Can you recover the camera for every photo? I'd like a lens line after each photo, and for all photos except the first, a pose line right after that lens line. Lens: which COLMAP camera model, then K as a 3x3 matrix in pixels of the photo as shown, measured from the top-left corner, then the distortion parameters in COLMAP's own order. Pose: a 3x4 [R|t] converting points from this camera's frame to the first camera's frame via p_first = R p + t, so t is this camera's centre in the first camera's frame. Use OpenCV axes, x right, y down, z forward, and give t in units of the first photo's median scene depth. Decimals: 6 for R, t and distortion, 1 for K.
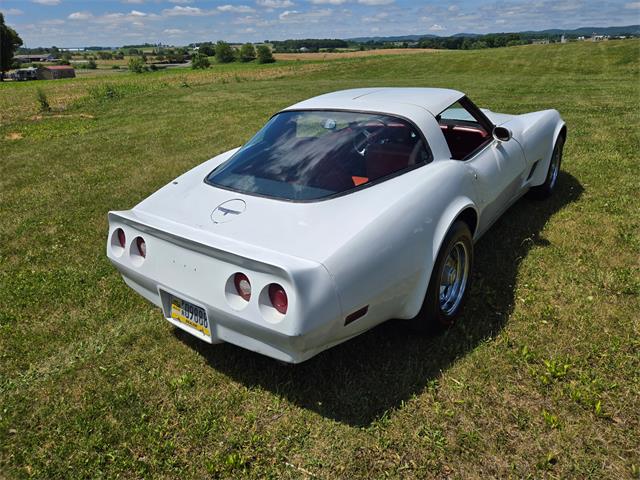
lens RADIAL K [[428.6, 0, 322.5], [0, 428.6, 245.4], [0, 0, 1]] dist [0.049695, -0.037467]
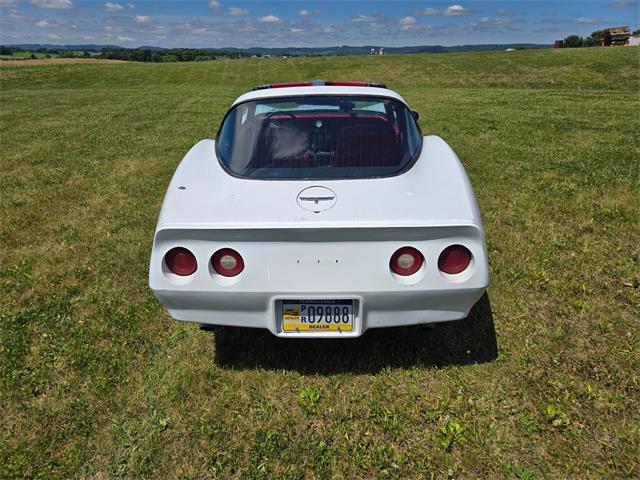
lens RADIAL K [[428.6, 0, 317.1], [0, 428.6, 237.9], [0, 0, 1]] dist [0.049695, -0.037467]
pose [[0.809090, -0.196777, 0.553762, -0.475092], [0.218852, 0.975389, 0.026840, -0.014486], [-0.545415, 0.099476, 0.832242, 0.152233]]
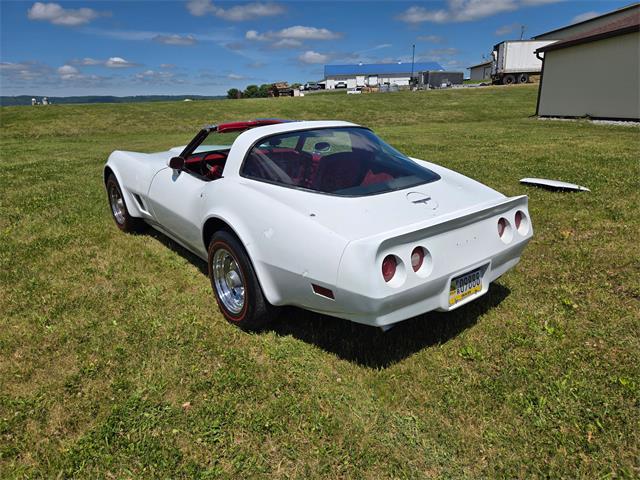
lens RADIAL K [[428.6, 0, 318.5], [0, 428.6, 239.6], [0, 0, 1]] dist [0.049695, -0.037467]
pose [[0.250348, -0.262781, 0.931811, -0.888368], [0.407345, 0.901714, 0.144853, -0.170072], [-0.878292, 0.343305, 0.332785, 0.568798]]
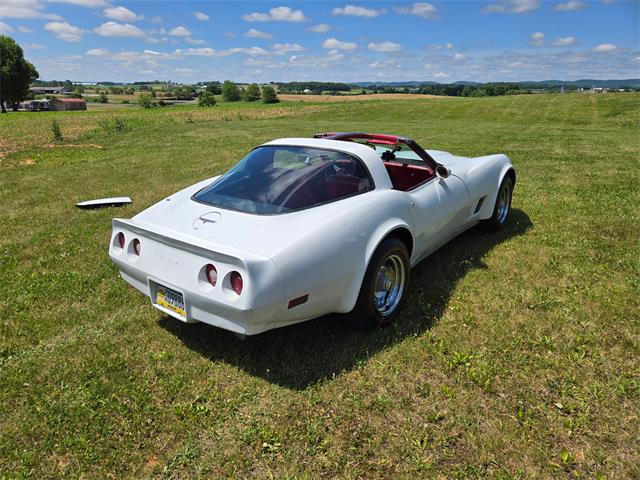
lens RADIAL K [[428.6, 0, 310.4], [0, 428.6, 254.2], [0, 0, 1]] dist [0.049695, -0.037467]
pose [[0.998930, 0.041786, -0.019829, 0.073546], [-0.042987, 0.996986, -0.064583, 0.055731], [0.017071, 0.065366, 0.997715, -0.161212]]
